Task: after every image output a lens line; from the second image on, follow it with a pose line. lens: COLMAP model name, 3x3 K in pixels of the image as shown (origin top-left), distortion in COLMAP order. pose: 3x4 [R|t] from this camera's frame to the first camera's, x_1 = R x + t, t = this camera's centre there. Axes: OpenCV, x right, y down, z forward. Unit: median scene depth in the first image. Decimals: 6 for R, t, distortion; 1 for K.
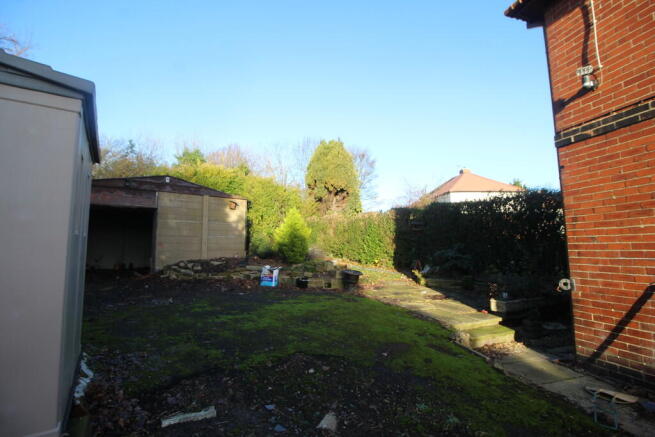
lens RADIAL K [[307.1, 0, 326.8], [0, 307.1, 221.4], [0, 0, 1]] dist [-0.010844, -0.002561]
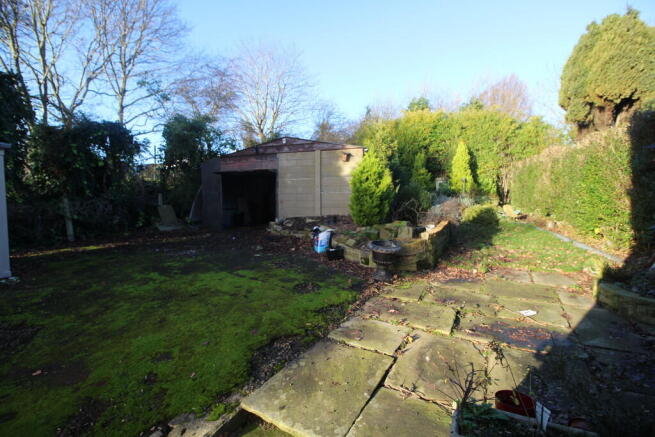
lens RADIAL K [[307.1, 0, 327.6], [0, 307.1, 217.4], [0, 0, 1]] dist [-0.010844, -0.002561]
pose [[0.572748, 0.035768, -0.818951, 0.439192], [0.075134, 0.992552, 0.095896, 0.035809], [0.816281, -0.116455, 0.565794, 0.484879]]
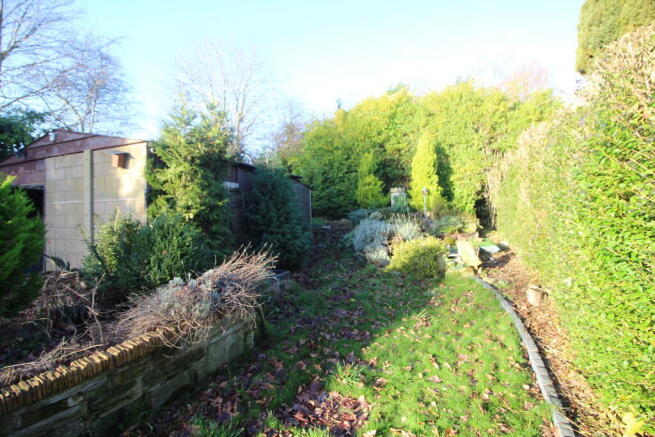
lens RADIAL K [[307.1, 0, 333.1], [0, 307.1, 215.0], [0, 0, 1]] dist [-0.010844, -0.002561]
pose [[0.498247, 0.003268, -0.867029, 0.288383], [0.093448, 0.993965, 0.057447, 0.038370], [0.861985, -0.109645, 0.494935, 1.153402]]
